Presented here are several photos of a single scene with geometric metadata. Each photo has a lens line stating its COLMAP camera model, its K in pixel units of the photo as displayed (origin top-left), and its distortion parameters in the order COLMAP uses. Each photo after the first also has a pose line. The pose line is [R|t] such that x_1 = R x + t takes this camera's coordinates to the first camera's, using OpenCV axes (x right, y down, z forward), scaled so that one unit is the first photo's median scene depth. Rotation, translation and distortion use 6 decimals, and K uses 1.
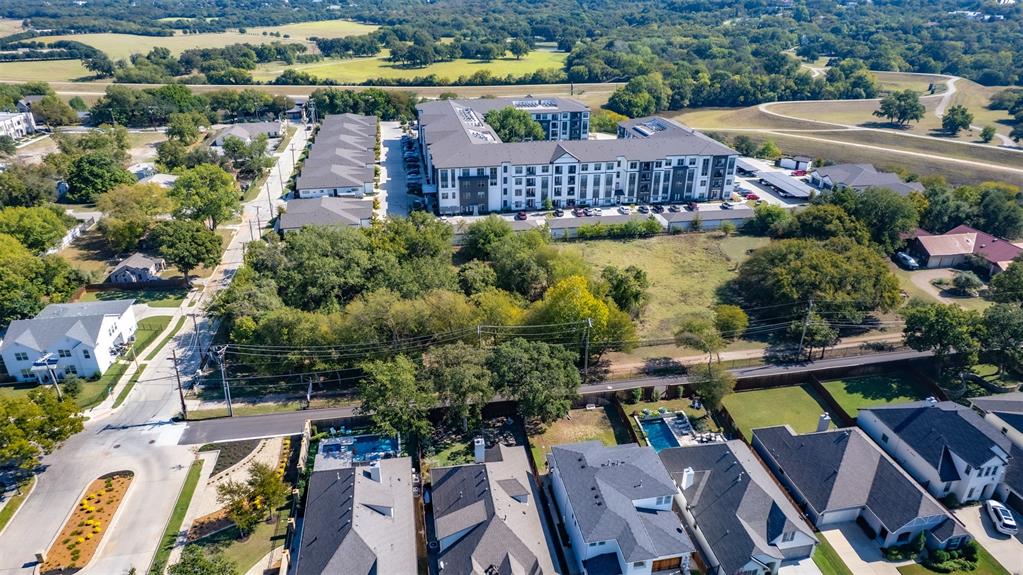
lens RADIAL K [[653.2, 0, 509.7], [0, 653.2, 290.0], [0, 0, 1]] dist [-0.078580, 0.075949]
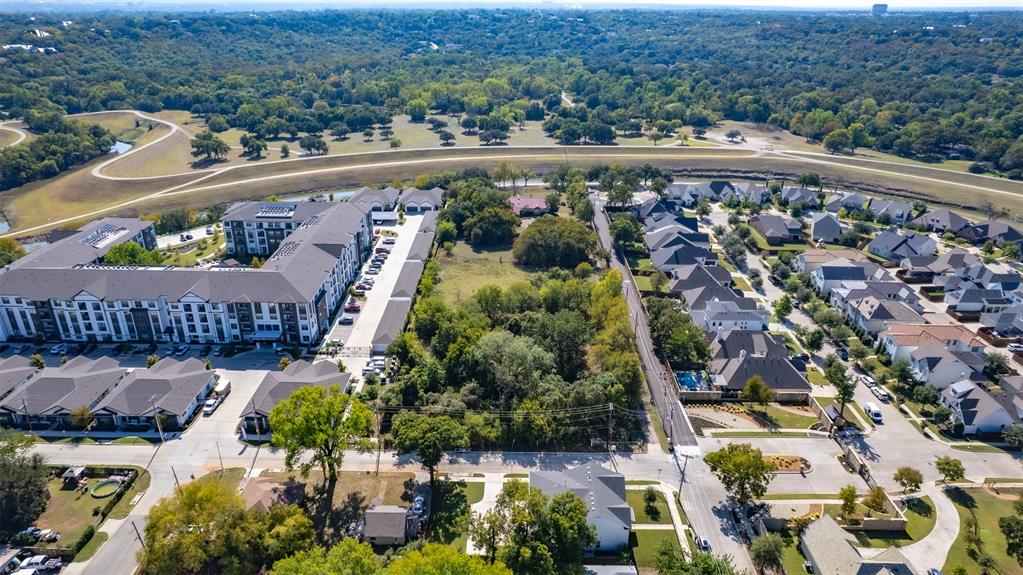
lens RADIAL K [[653.2, 0, 509.7], [0, 653.2, 290.0], [0, 0, 1]] dist [-0.078580, 0.075949]
pose [[0.182511, -0.406234, 0.895357, -0.871918], [0.412764, 0.858174, 0.305226, -0.351796], [-0.892365, 0.313864, 0.324305, 0.369313]]
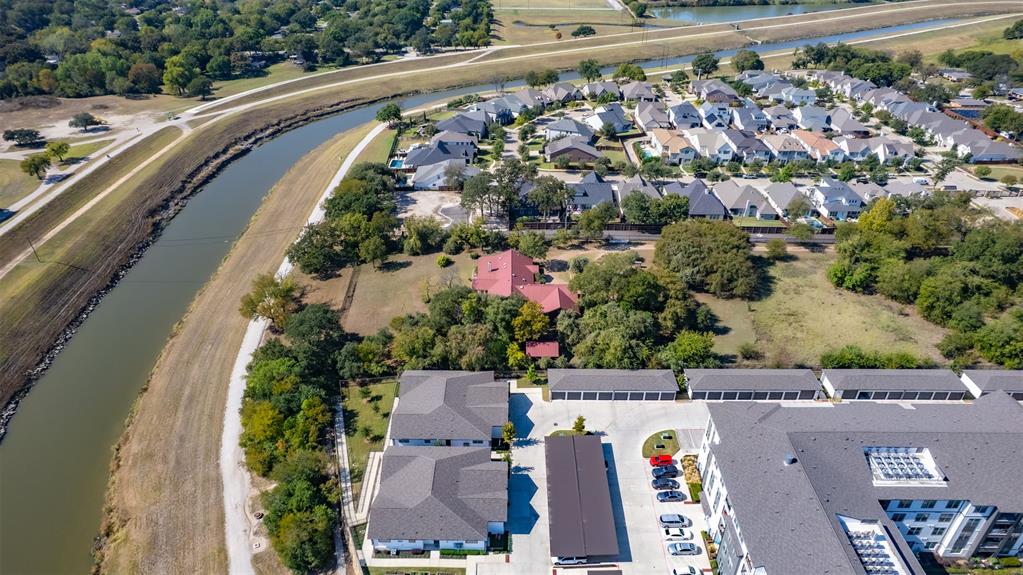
lens RADIAL K [[653.2, 0, 509.7], [0, 653.2, 290.0], [0, 0, 1]] dist [-0.078580, 0.075949]
pose [[-0.984684, -0.102522, 0.141018, 0.468380], [0.062027, 0.549921, 0.832910, -0.792733], [-0.162941, 0.828901, -0.535139, 1.273783]]
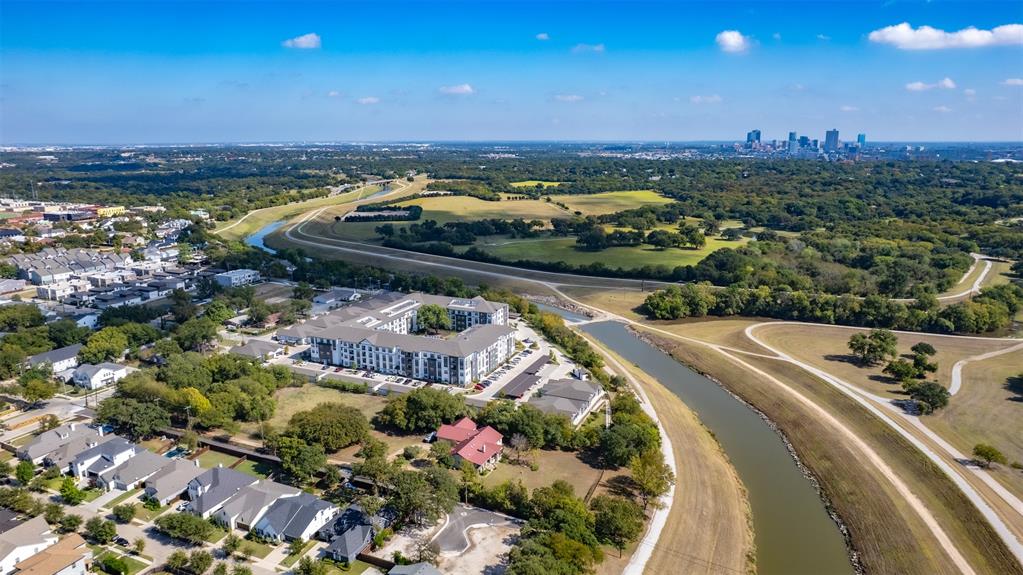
lens RADIAL K [[672.4, 0, 509.7], [0, 672.4, 291.2], [0, 0, 1]] dist [-0.075335, 0.070601]
pose [[0.826753, 0.120073, -0.549601, 1.304089], [-0.235621, 0.961046, -0.144476, -0.157418], [0.510845, 0.248943, 0.822840, -0.291038]]
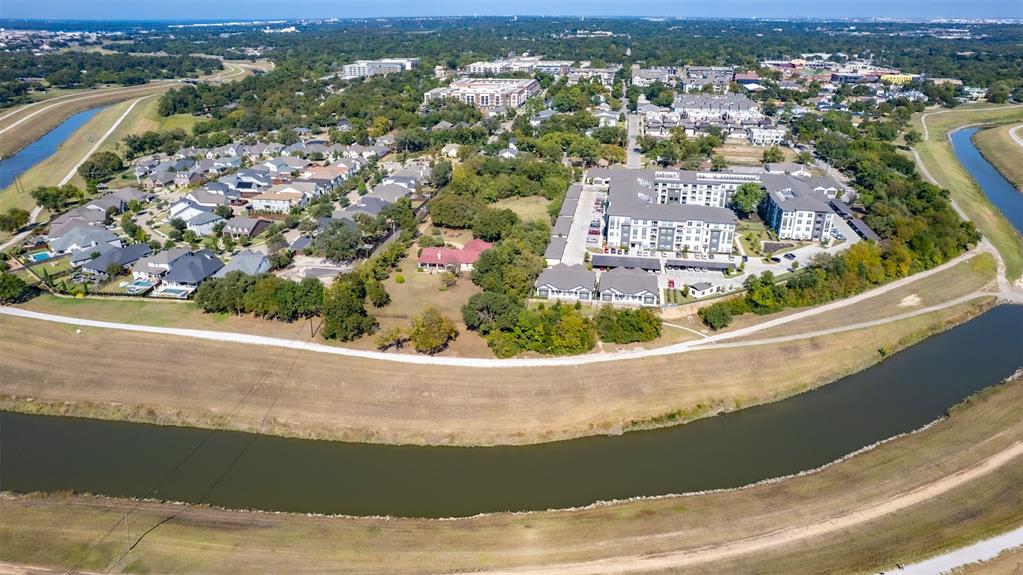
lens RADIAL K [[653.2, 0, 509.7], [0, 653.2, 290.0], [0, 0, 1]] dist [-0.078580, 0.075949]
pose [[-0.341922, 0.365971, -0.865537, 1.770376], [-0.402873, 0.775028, 0.486852, -0.706760], [0.848989, 0.515167, -0.117559, 1.077407]]
